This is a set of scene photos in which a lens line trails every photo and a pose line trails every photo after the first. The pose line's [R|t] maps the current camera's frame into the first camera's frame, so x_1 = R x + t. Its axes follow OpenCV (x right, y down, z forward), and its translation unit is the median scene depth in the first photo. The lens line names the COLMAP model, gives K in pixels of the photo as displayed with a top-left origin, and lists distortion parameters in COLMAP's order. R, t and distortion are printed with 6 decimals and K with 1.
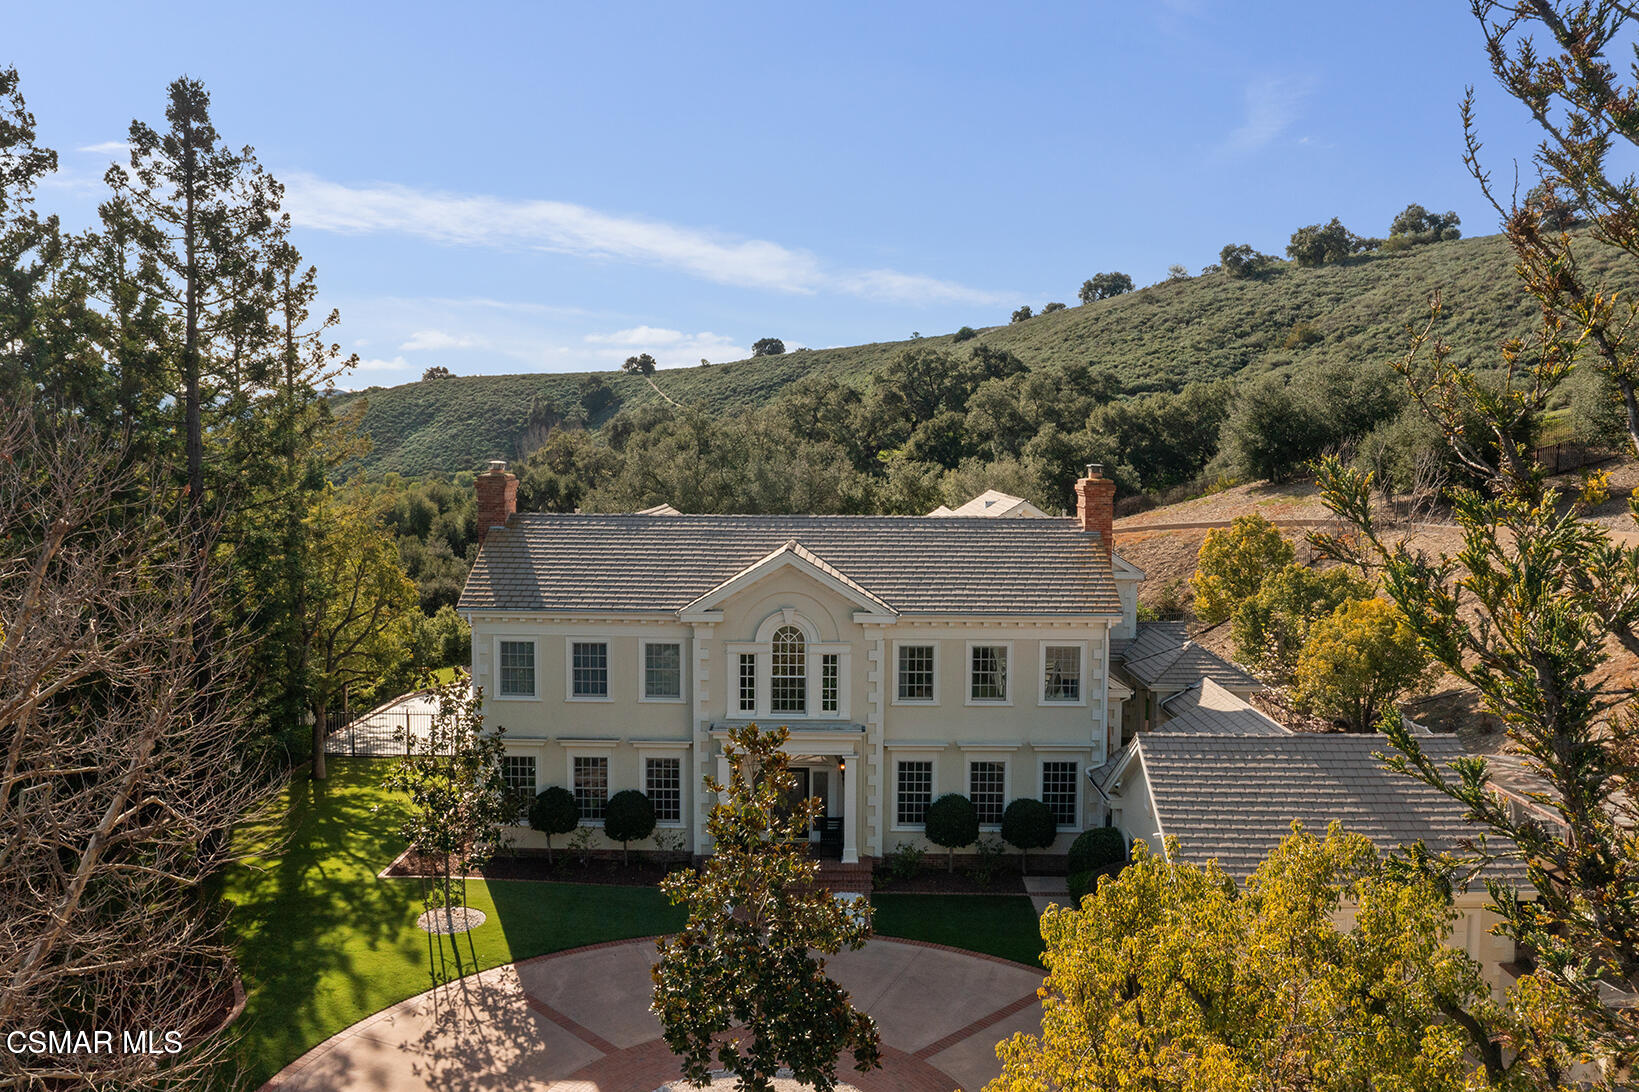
lens RADIAL K [[1265.5, 0, 819.5], [0, 1265.5, 546.0], [0, 0, 1]] dist [-0.030435, 0.000789]
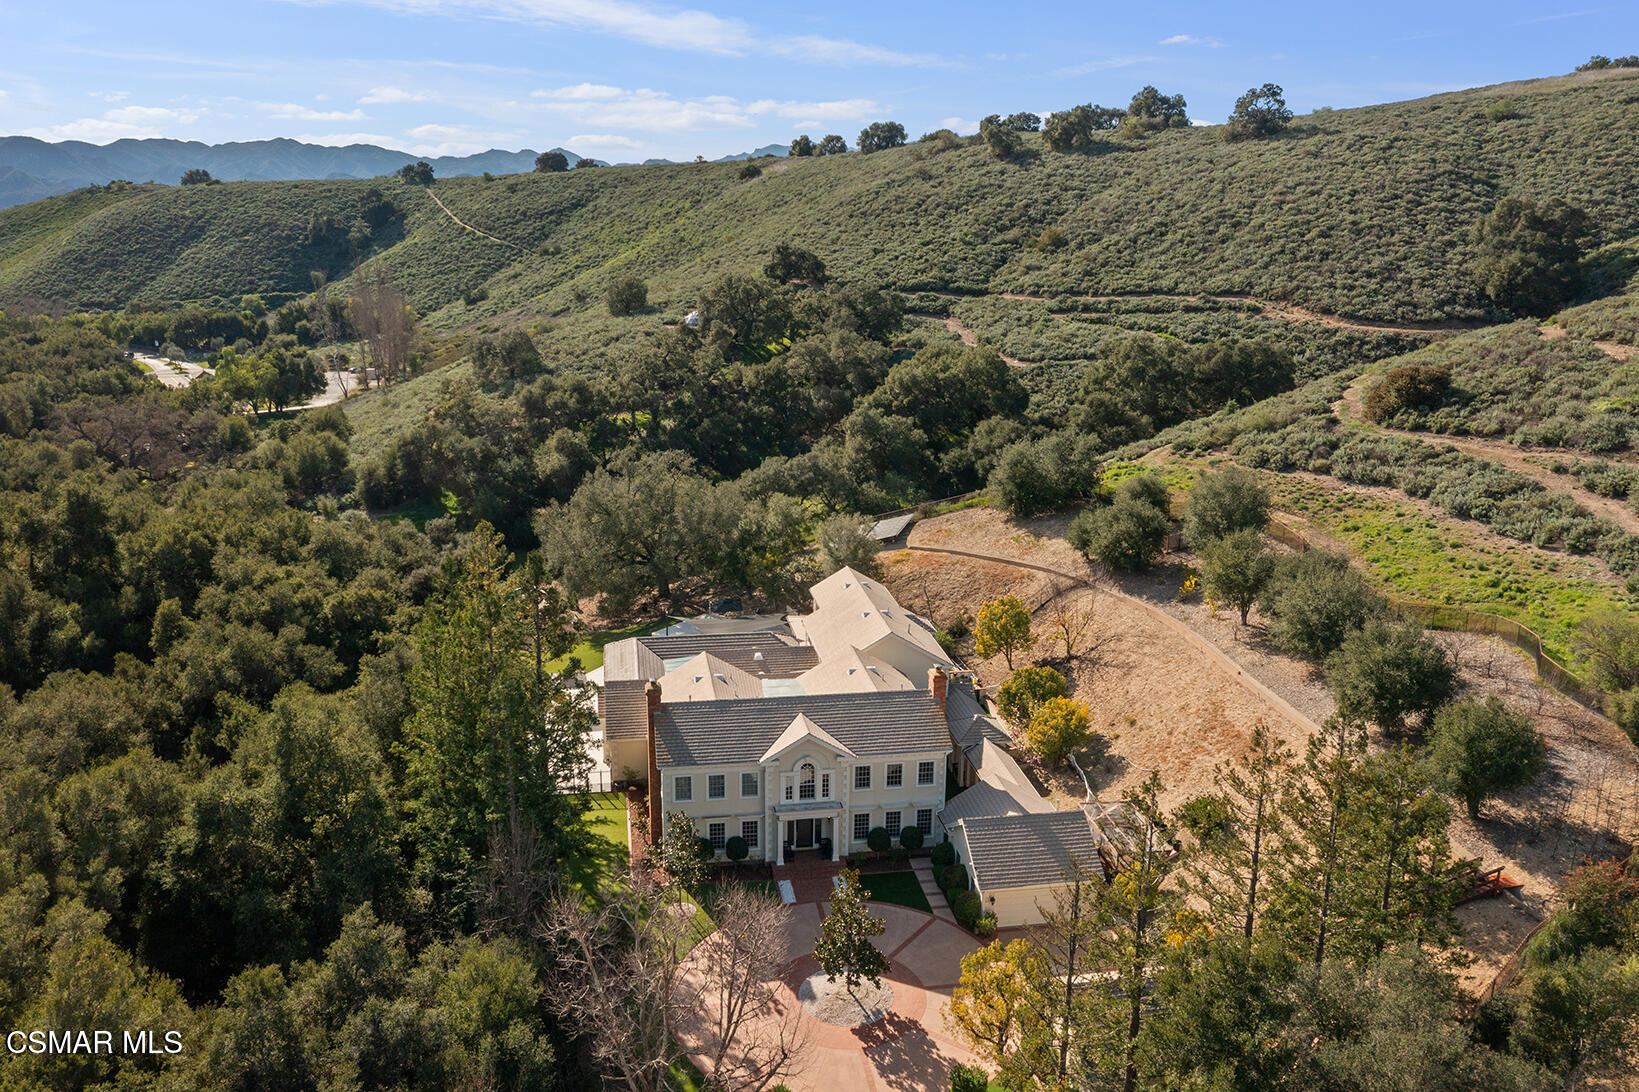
lens RADIAL K [[1266.1, 0, 819.5], [0, 1266.1, 546.0], [0, 0, 1]] dist [-0.045931, 0.000879]
pose [[0.982643, -0.043023, 0.180451, -0.381709], [0.007718, 0.981374, 0.191952, -0.725745], [-0.185348, -0.187227, 0.964672, -1.059024]]
